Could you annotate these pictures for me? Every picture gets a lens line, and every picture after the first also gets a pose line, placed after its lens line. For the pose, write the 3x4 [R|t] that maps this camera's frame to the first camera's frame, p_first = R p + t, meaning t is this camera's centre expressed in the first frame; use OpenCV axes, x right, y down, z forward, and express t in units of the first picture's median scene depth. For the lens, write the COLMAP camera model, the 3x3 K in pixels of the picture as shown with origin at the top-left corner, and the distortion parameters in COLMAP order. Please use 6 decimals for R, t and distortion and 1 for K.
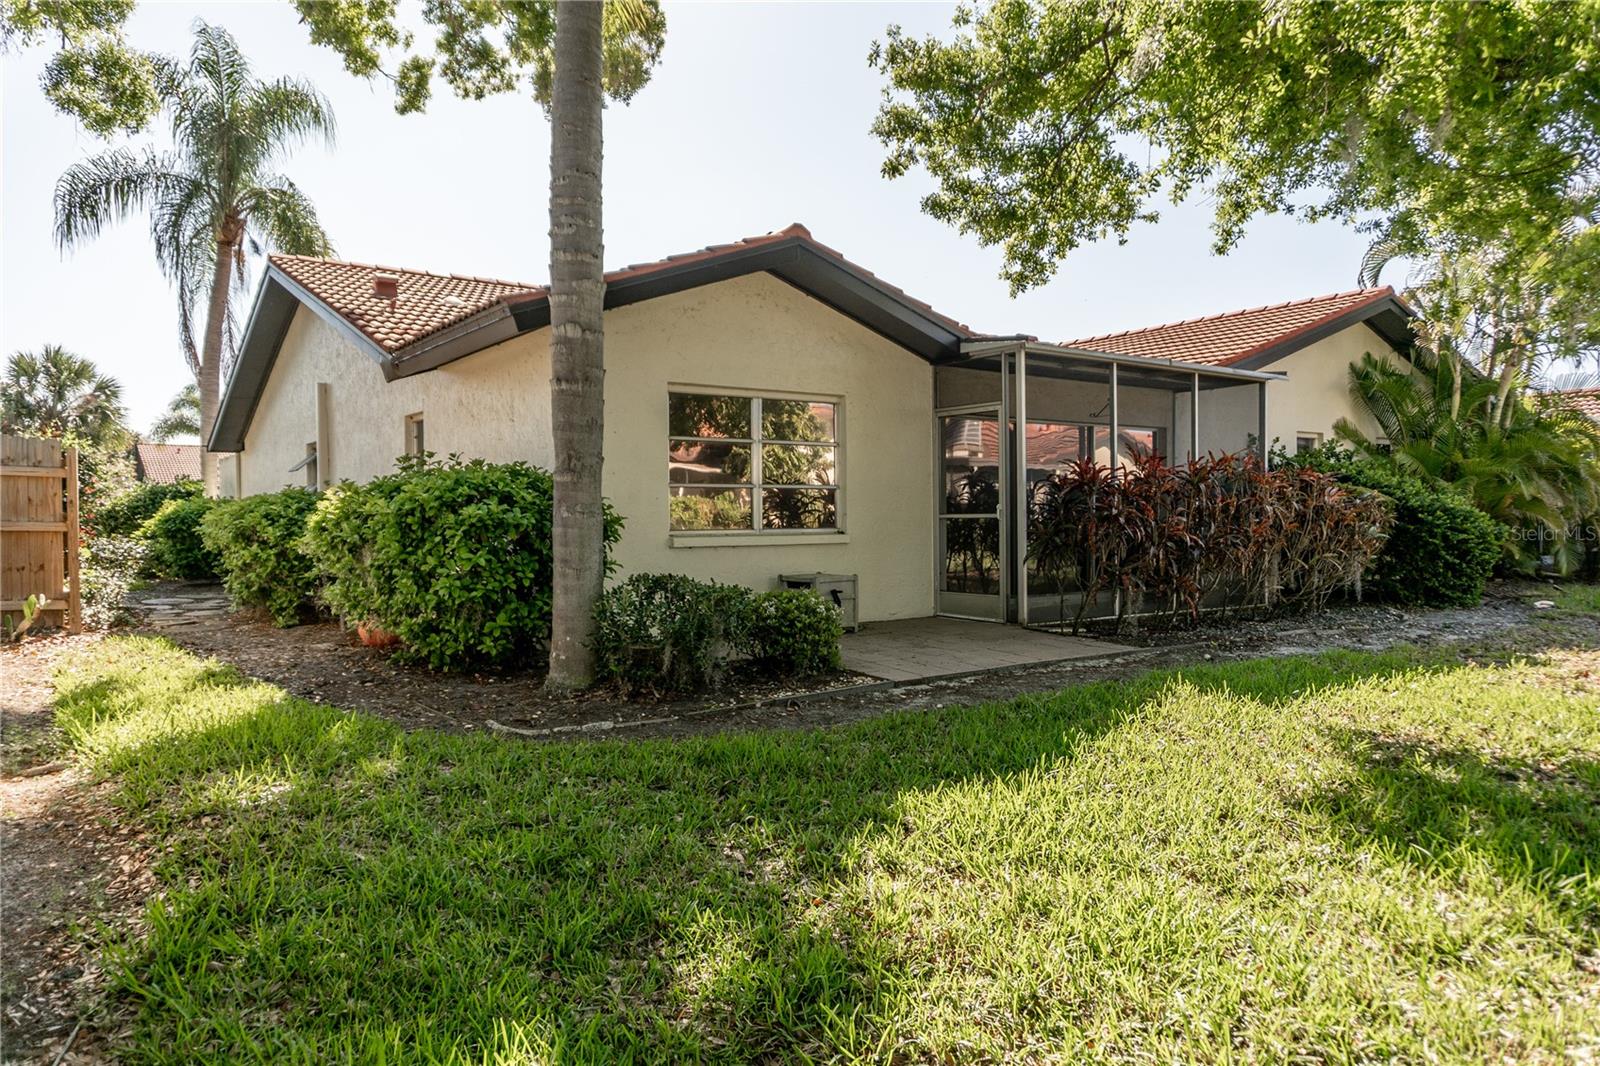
lens RADIAL K [[1108.1, 0, 797.2], [0, 1108.1, 529.0], [0, 0, 1]] dist [-0.012918, 0.003265]
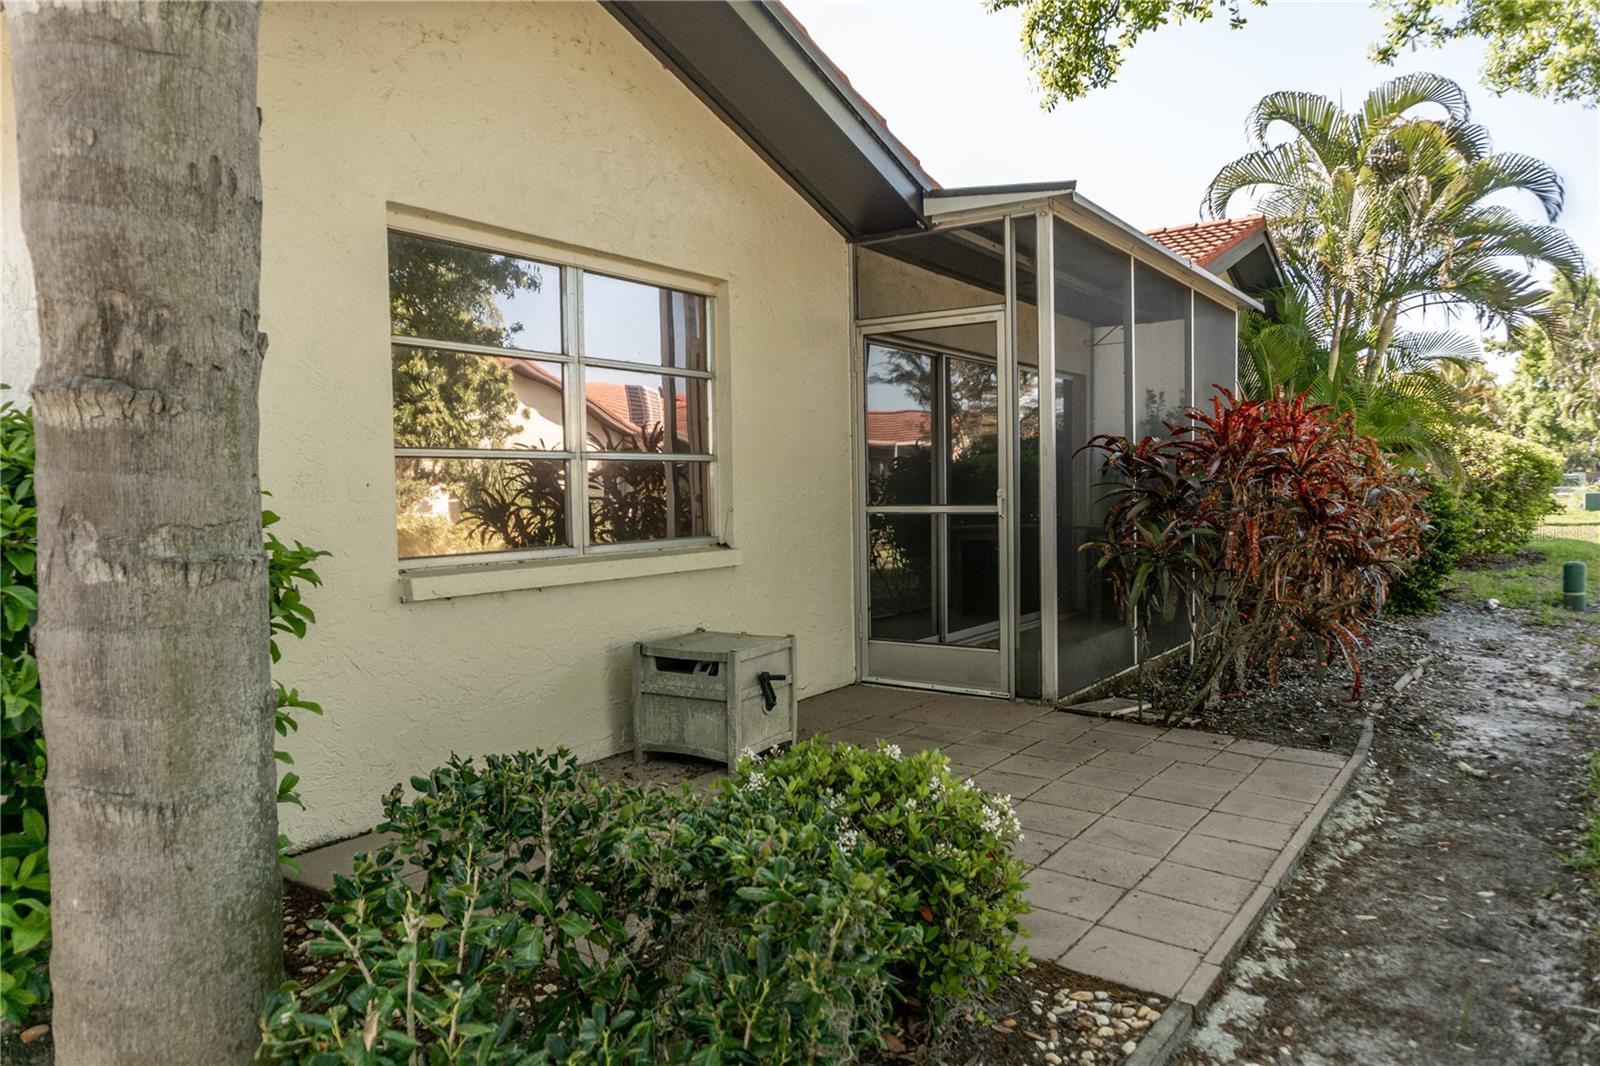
lens RADIAL K [[1108.1, 0, 805.2], [0, 1108.1, 538.1], [0, 0, 1]] dist [-0.012918, 0.003265]
pose [[0.940661, -0.022388, 0.338609, -0.107832], [0.011607, 0.999360, 0.033830, -0.018622], [-0.339150, -0.027892, 0.940319, 0.534798]]
